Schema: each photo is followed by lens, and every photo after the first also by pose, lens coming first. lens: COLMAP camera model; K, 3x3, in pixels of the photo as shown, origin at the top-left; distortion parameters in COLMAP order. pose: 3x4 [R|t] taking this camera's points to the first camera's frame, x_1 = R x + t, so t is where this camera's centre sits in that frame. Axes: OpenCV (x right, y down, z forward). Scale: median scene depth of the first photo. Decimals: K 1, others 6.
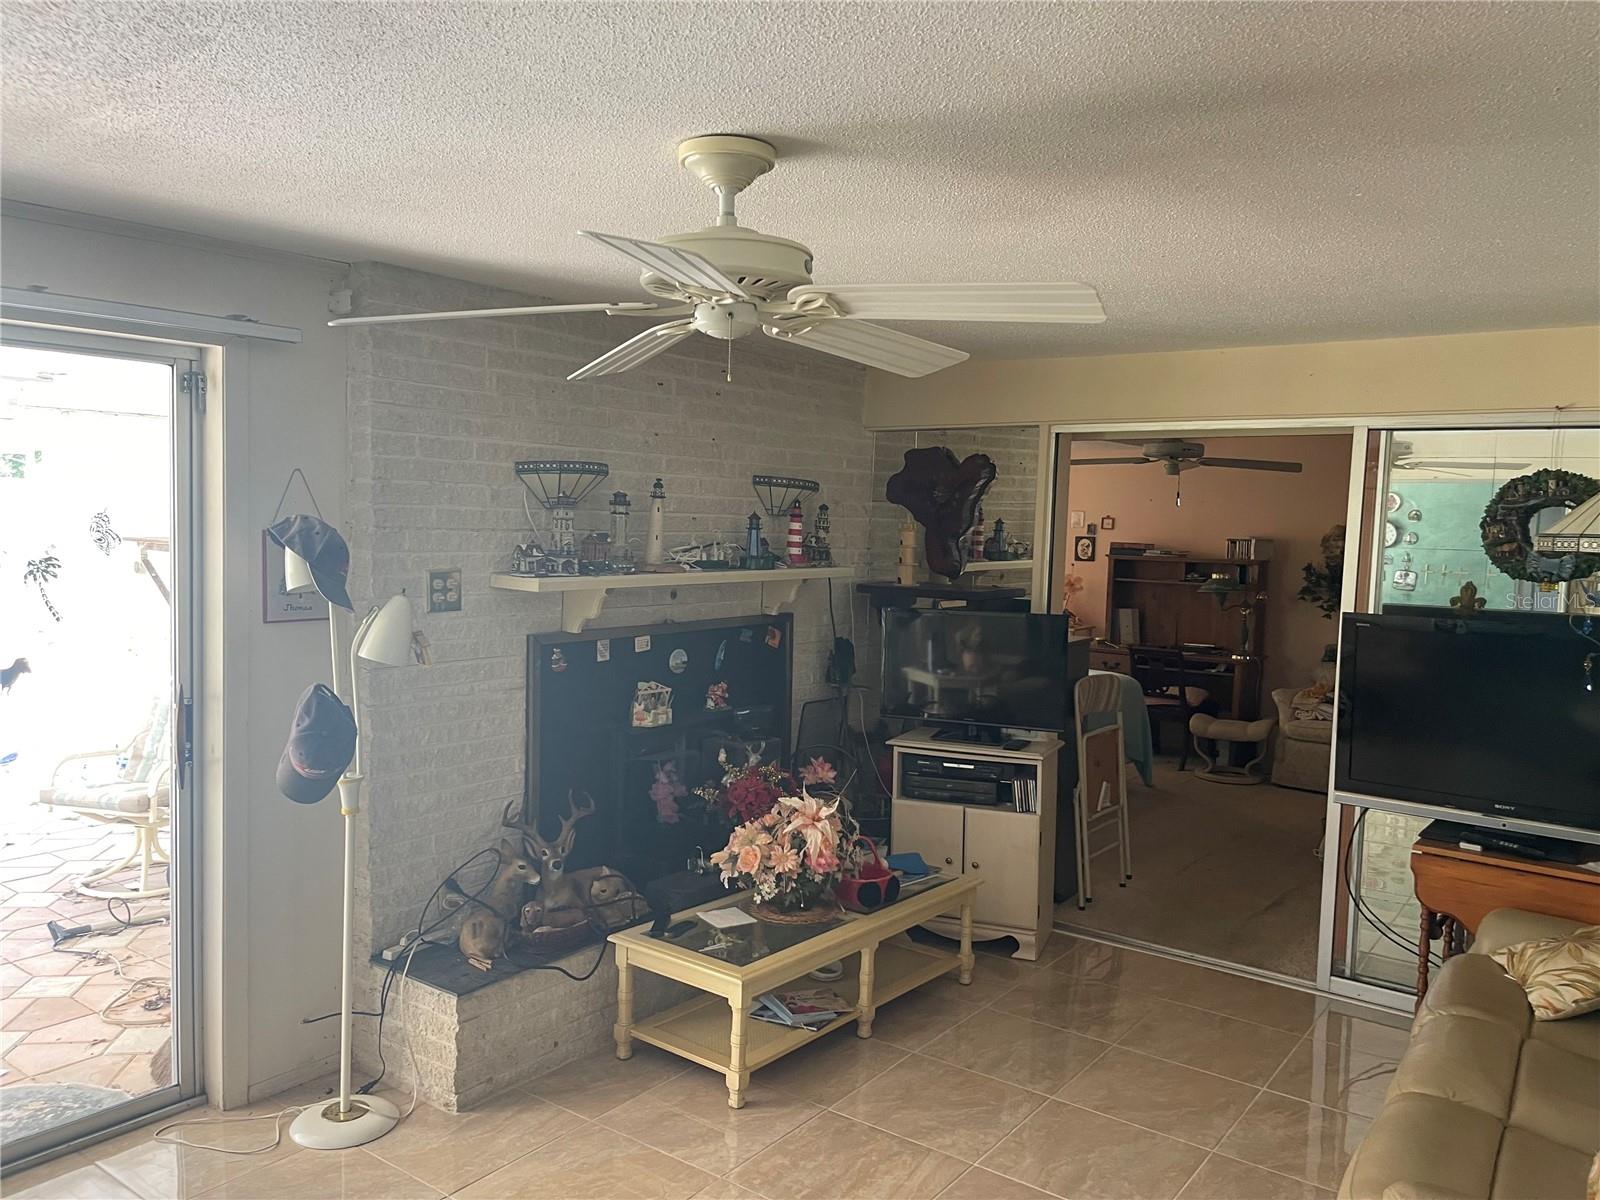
lens RADIAL K [[1172.7, 0, 794.5], [0, 1172.7, 596.1], [0, 0, 1]] dist [0.032409, -0.066079]
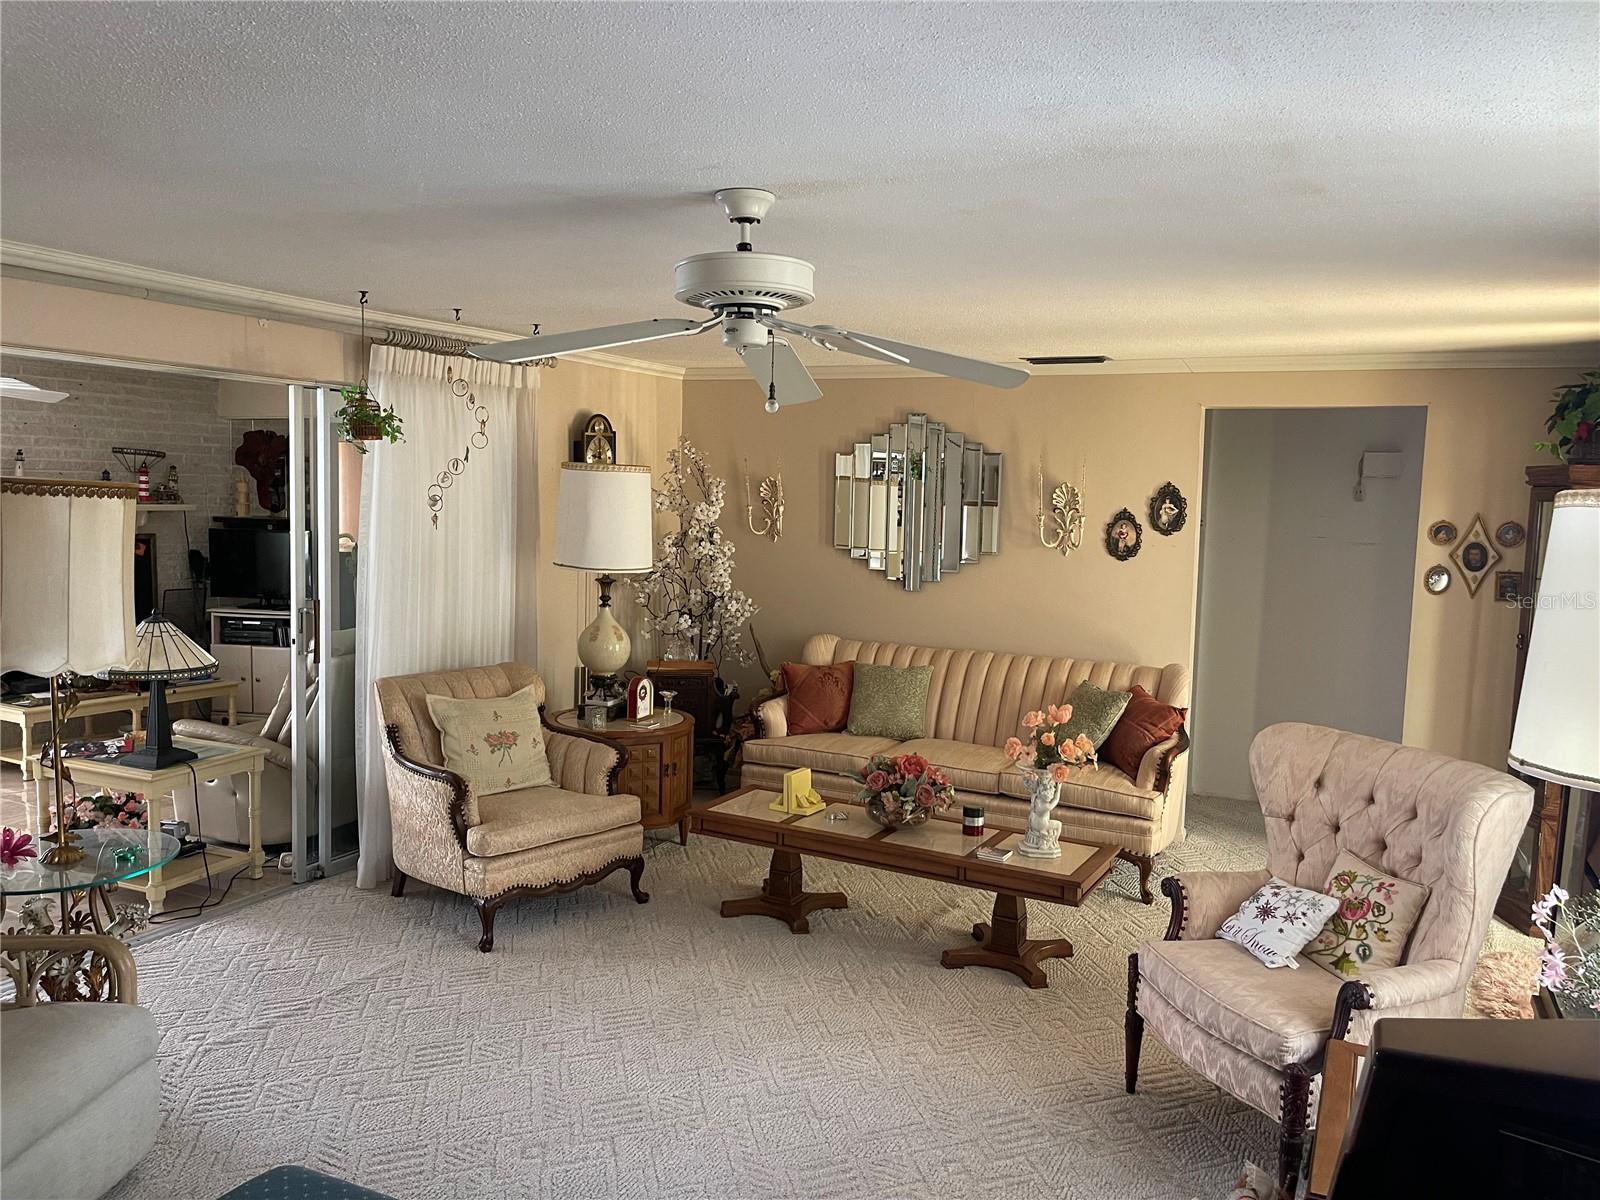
lens RADIAL K [[1172.7, 0, 802.9], [0, 1172.7, 598.0], [0, 0, 1]] dist [0.032409, -0.066079]
pose [[0.986565, -0.017911, 0.162384, 0.638056], [0.014261, 0.999619, 0.023612, 0.080984], [-0.162745, -0.020979, 0.986445, -0.770558]]
